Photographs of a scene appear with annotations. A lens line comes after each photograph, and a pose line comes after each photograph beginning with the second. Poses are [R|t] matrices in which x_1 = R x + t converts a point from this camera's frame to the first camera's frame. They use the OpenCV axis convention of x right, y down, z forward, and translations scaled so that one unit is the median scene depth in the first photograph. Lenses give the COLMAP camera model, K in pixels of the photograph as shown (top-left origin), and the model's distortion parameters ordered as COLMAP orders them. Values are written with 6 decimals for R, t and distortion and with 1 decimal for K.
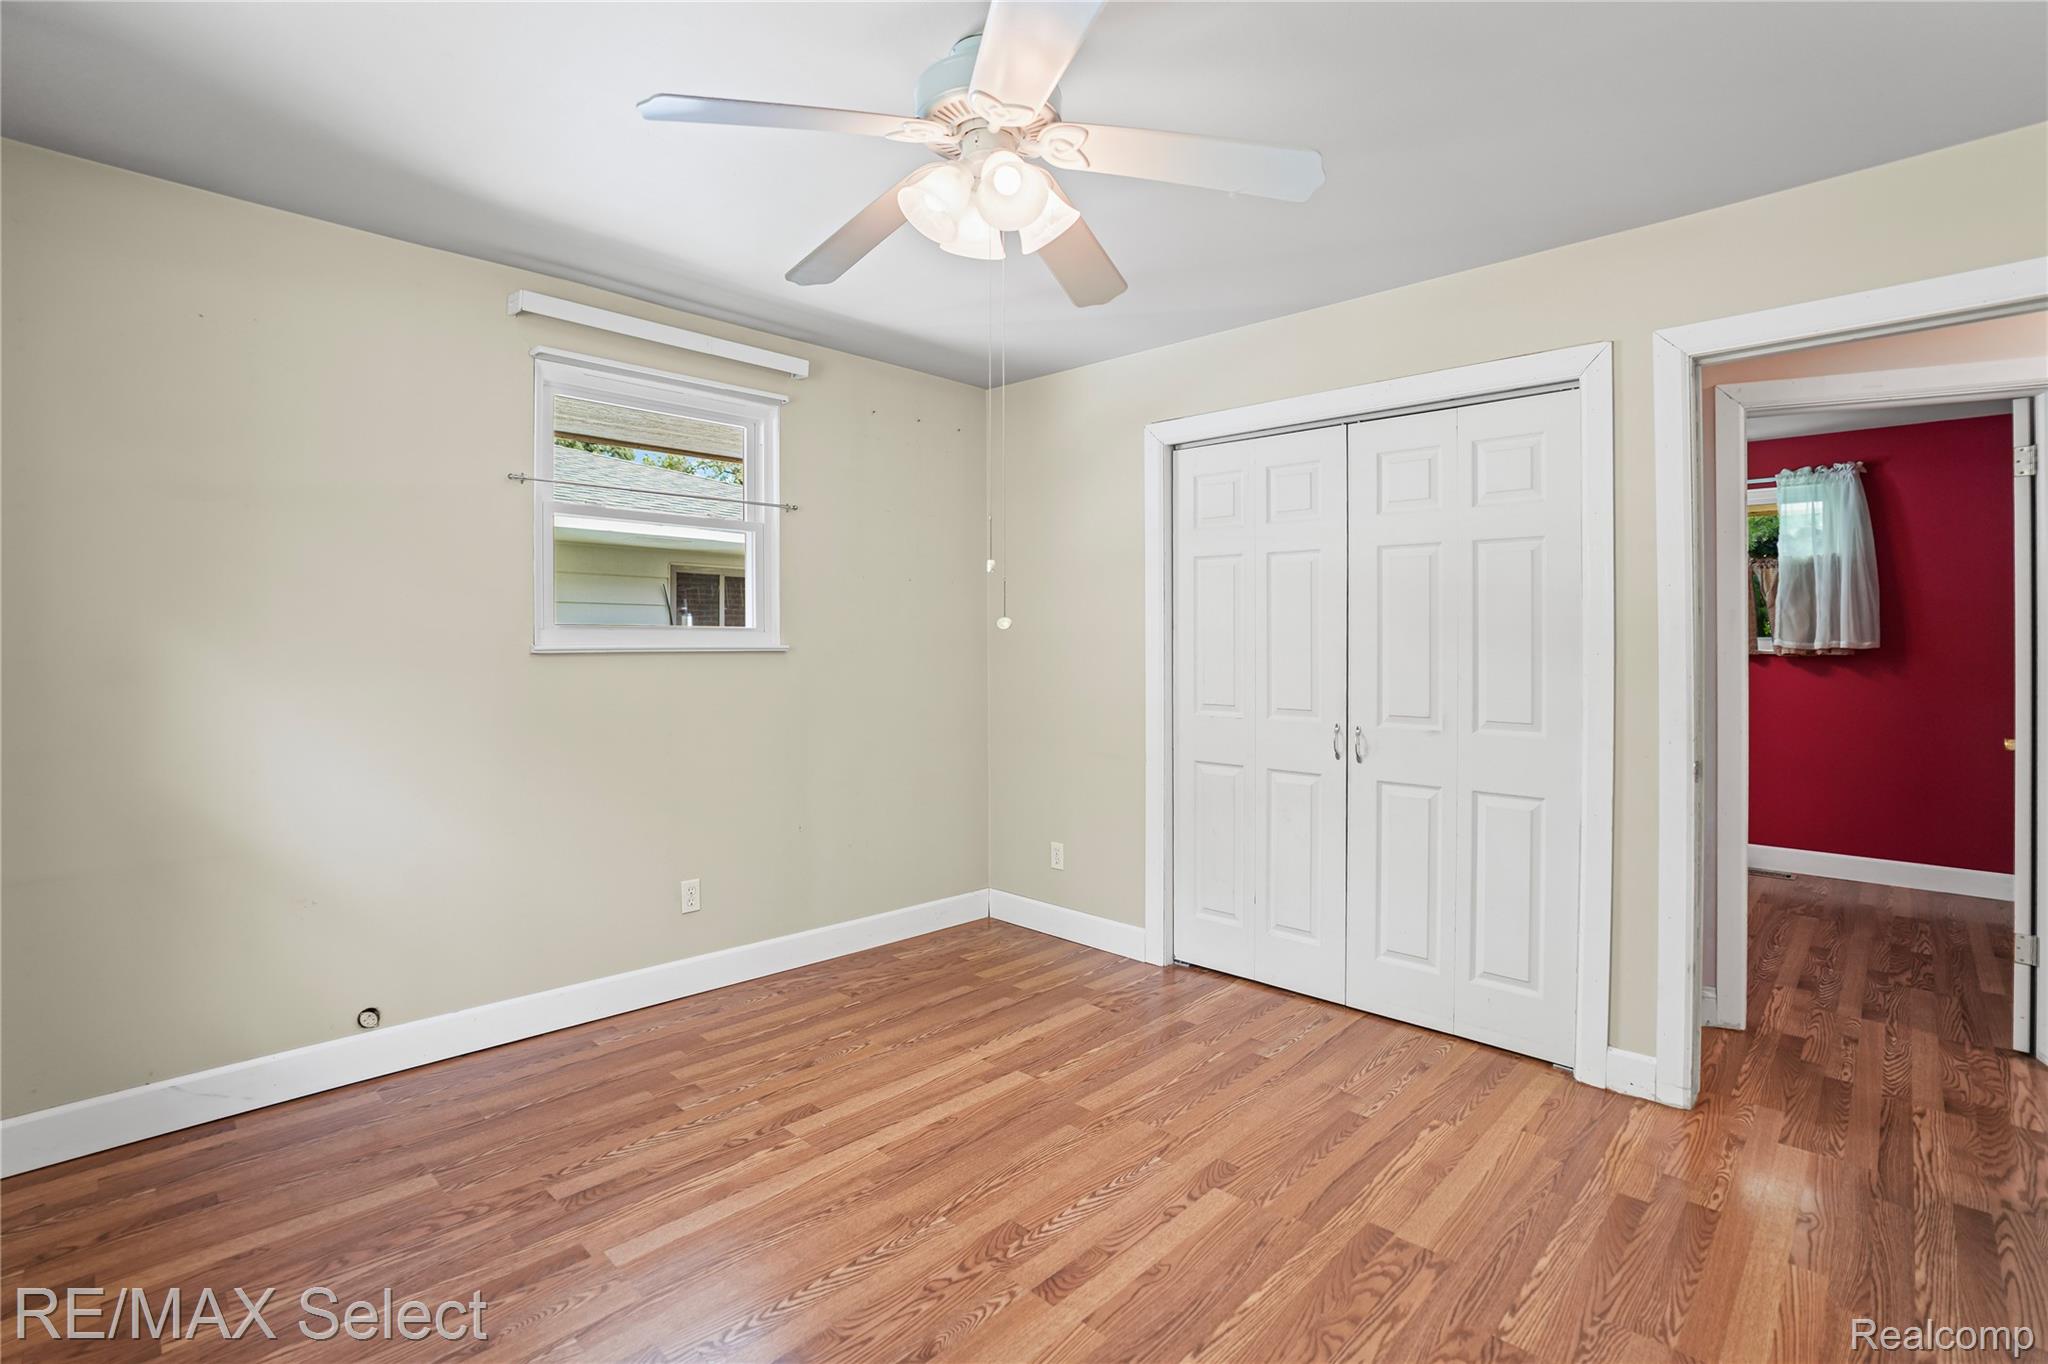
lens RADIAL K [[964.8, 0, 1024.1], [0, 964.8, 654.7], [0, 0, 1]] dist [-0.003820, 0.000037]
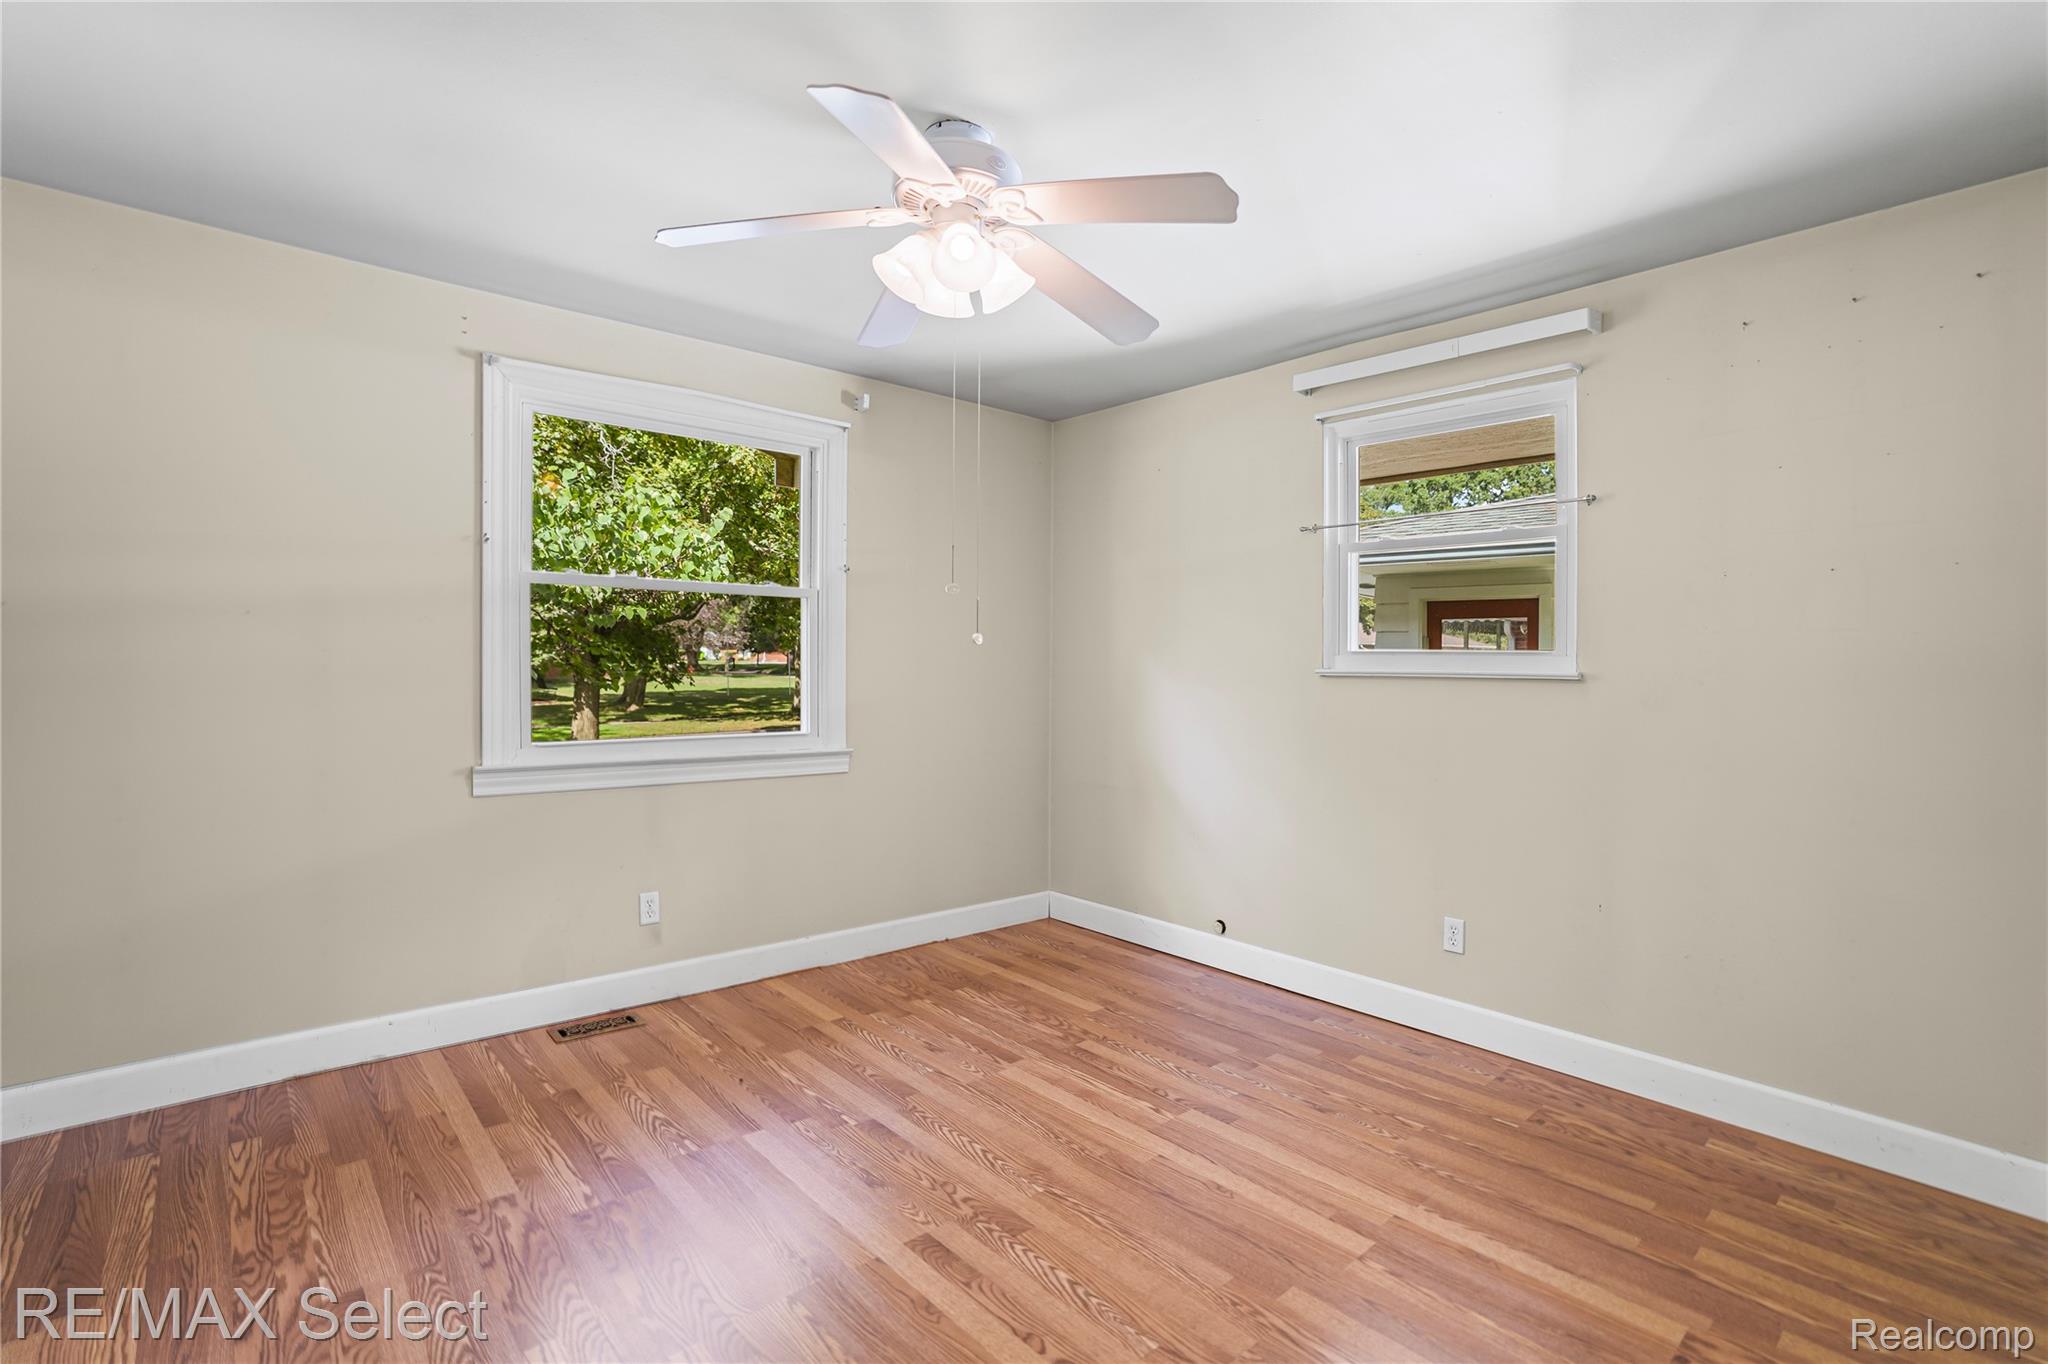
lens RADIAL K [[947.3, 0, 1038.1], [0, 947.3, 660.2], [0, 0, 1]] dist [-0.001639, 0.001415]
pose [[-0.086722, -0.027078, -0.995864, 0.873337], [-0.011042, 0.999595, -0.026218, 0.019912], [0.996171, 0.008723, -0.086986, 0.962333]]
